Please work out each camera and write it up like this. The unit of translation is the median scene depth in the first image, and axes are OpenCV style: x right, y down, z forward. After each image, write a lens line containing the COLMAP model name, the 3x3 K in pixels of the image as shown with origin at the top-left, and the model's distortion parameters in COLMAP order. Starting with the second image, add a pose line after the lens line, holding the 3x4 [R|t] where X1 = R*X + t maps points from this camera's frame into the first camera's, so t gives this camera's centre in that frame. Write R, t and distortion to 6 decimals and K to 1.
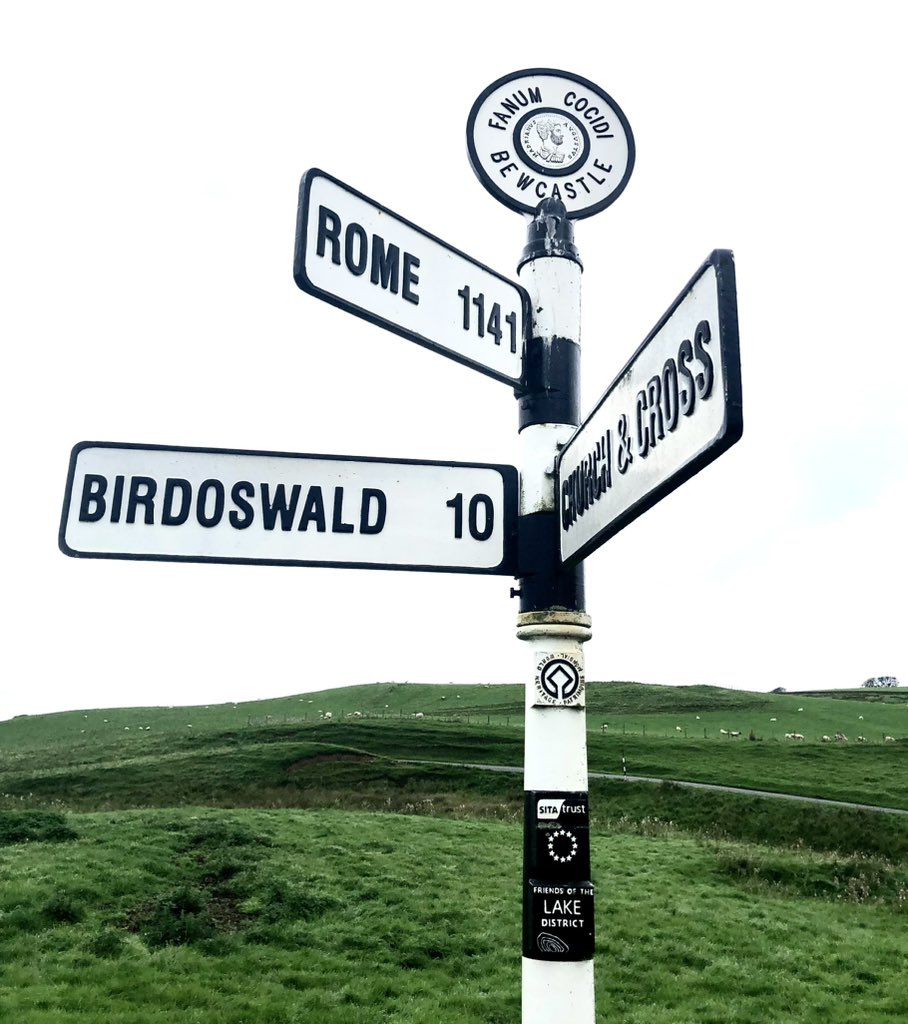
lens RADIAL K [[951.2, 0, 451.3], [0, 951.2, 444.2], [0, 0, 1]] dist [0.115672, -0.264760]
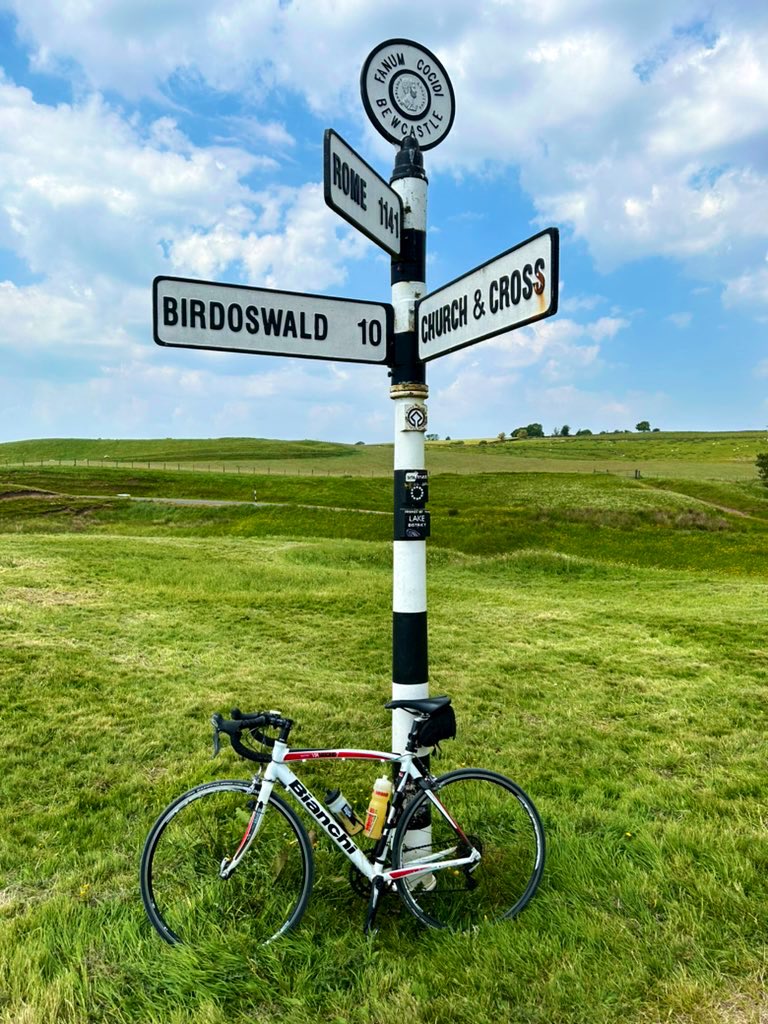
lens RADIAL K [[811.2, 0, 384.5], [0, 811.2, 530.8], [0, 0, 1]] dist [0.061940, -0.074408]
pose [[0.942779, -0.035993, 0.331469, -0.504777], [-0.077779, 0.942985, 0.323619, -0.076586], [-0.324218, -0.330882, 0.886228, -0.554795]]
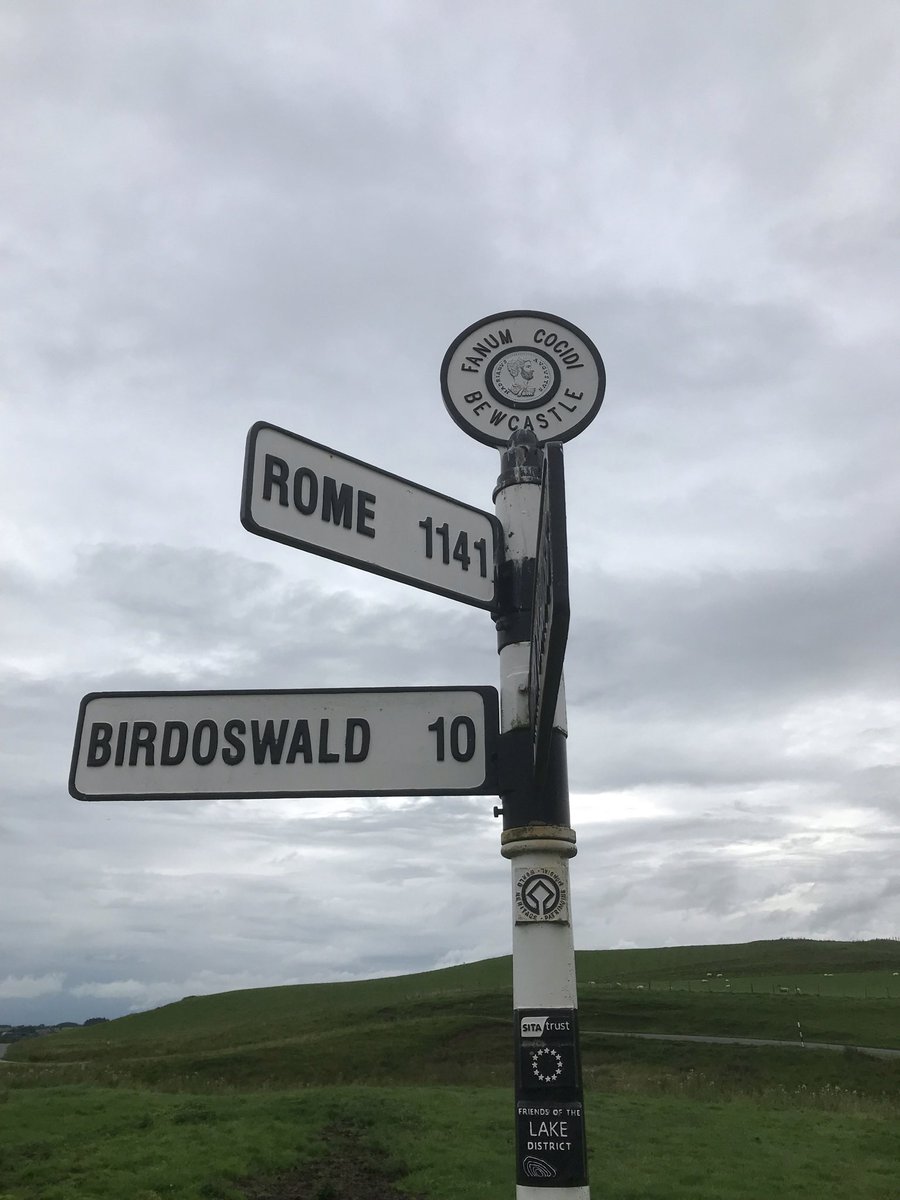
lens RADIAL K [[950.7, 0, 450.6], [0, 950.7, 622.0], [0, 0, 1]] dist [0.061940, -0.074408]
pose [[0.987516, -0.084409, -0.132993, 0.169012], [0.072596, 0.993173, -0.091304, 0.045194], [0.139792, 0.080510, 0.986902, -0.017736]]
